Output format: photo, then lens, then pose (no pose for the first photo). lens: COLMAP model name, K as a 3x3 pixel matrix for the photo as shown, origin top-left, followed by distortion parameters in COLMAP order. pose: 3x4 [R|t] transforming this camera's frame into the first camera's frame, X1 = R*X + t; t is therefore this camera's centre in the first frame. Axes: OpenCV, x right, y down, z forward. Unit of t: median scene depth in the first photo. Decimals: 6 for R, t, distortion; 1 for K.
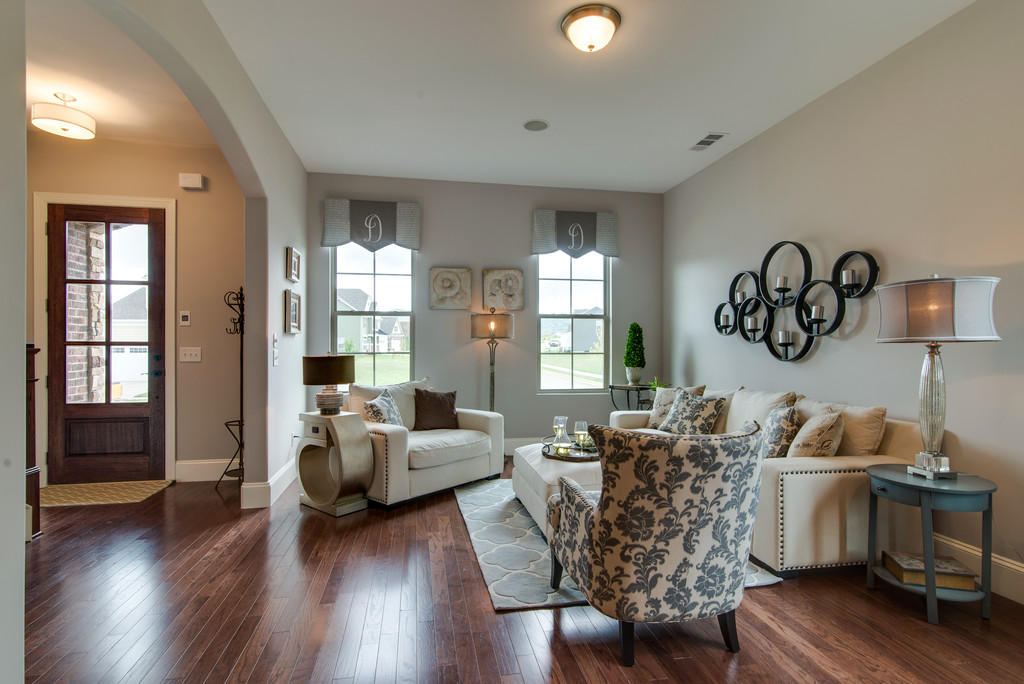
lens RADIAL K [[514.3, 0, 506.0], [0, 514.3, 345.2], [0, 0, 1]] dist [0.015561, 0.000361]
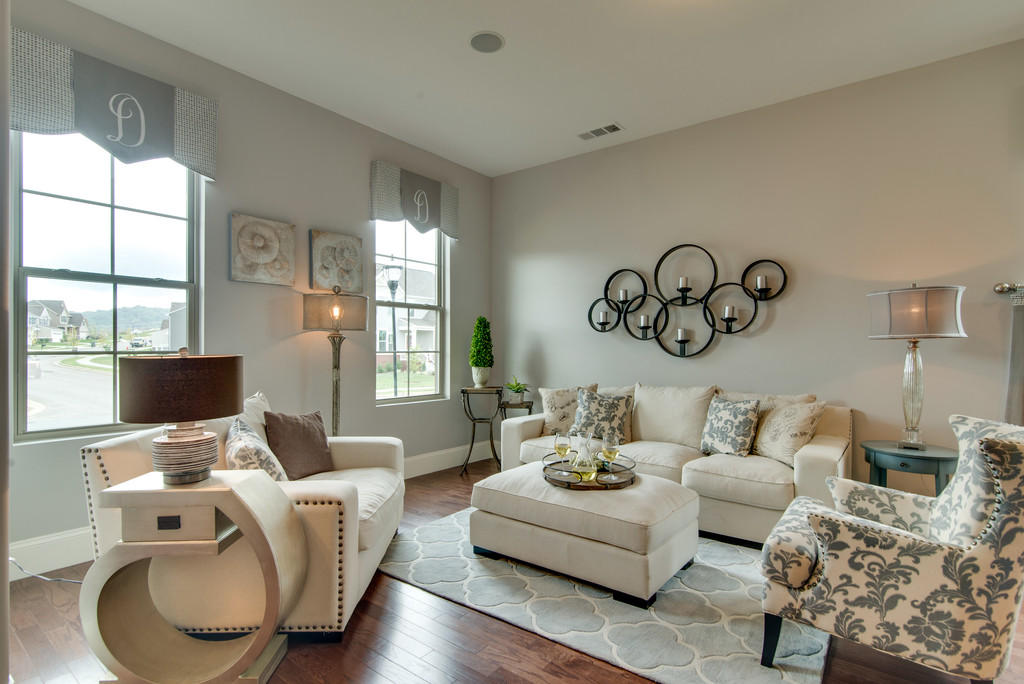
lens RADIAL K [[514.3, 0, 506.0], [0, 514.3, 345.2], [0, 0, 1]] dist [0.015561, 0.000361]
pose [[0.740027, 0.003843, 0.672566, -0.392283], [-0.003283, 0.999992, -0.002102, 0.008541], [-0.672569, -0.000653, 0.740034, 0.406353]]
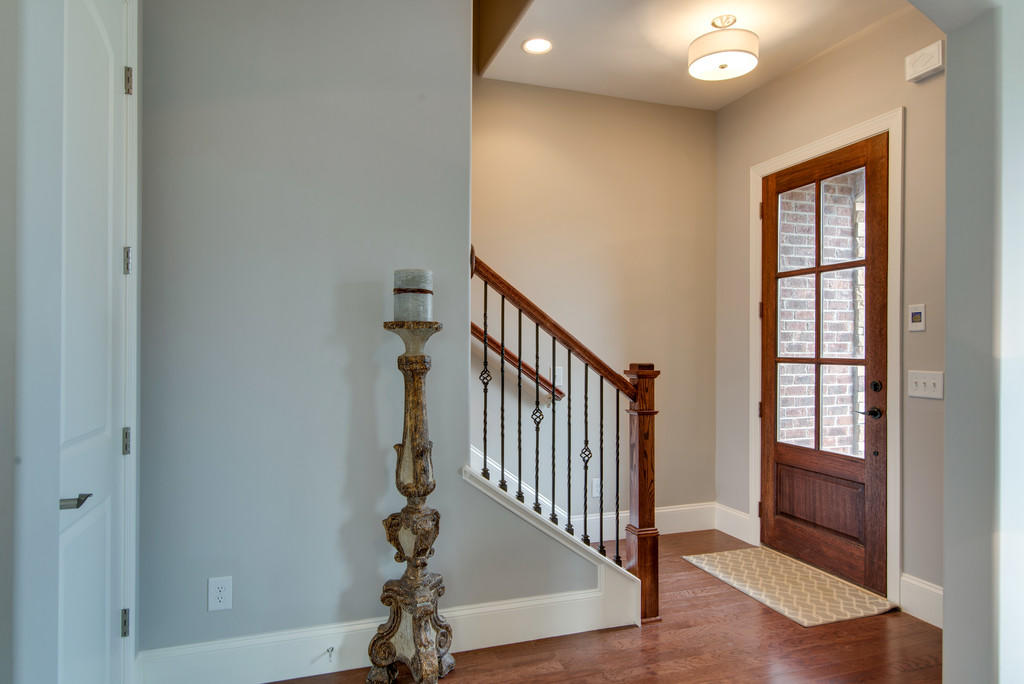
lens RADIAL K [[607.6, 0, 510.8], [0, 607.6, 347.9], [0, 0, 1]] dist [0.002024, 0.000530]
pose [[0.149016, -0.000656, -0.988835, -0.048165], [-0.000723, 0.999999, -0.000772, -0.019310], [0.988834, 0.000830, 0.149016, 0.491309]]
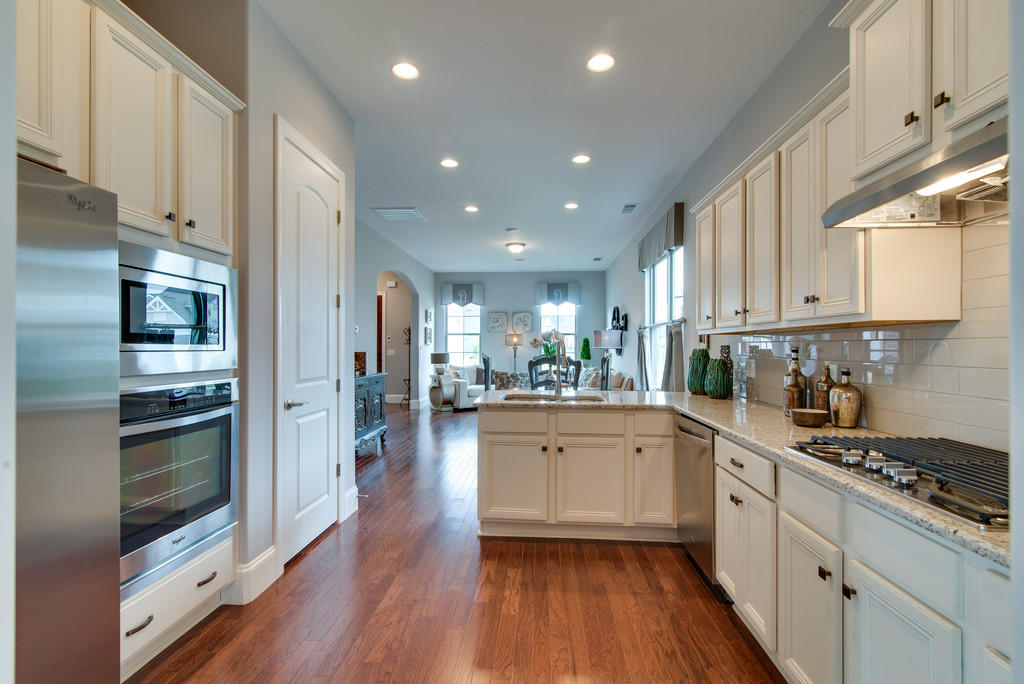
lens RADIAL K [[465.0, 0, 503.3], [0, 465.0, 346.6], [0, 0, 1]] dist [0.002284, 0.000254]
pose [[0.967192, -0.000938, -0.254046, 0.508349], [0.001039, 0.999999, 0.000264, -0.011427], [0.254045, -0.000519, 0.967192, -1.081096]]
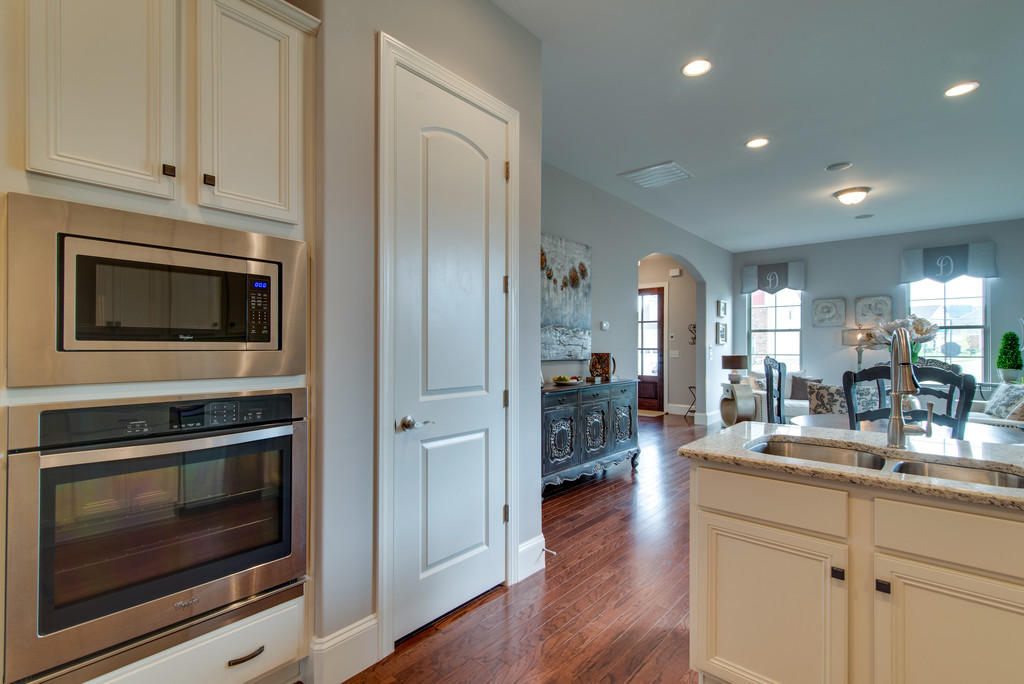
lens RADIAL K [[477.2, 0, 503.8], [0, 477.2, 345.7], [0, 0, 1]] dist [0.007623, -0.000245]
pose [[0.620314, -0.002860, -0.784349, 0.504614], [0.000087, 0.999994, -0.003577, -0.009809], [0.784354, 0.002150, 0.620310, -0.782546]]
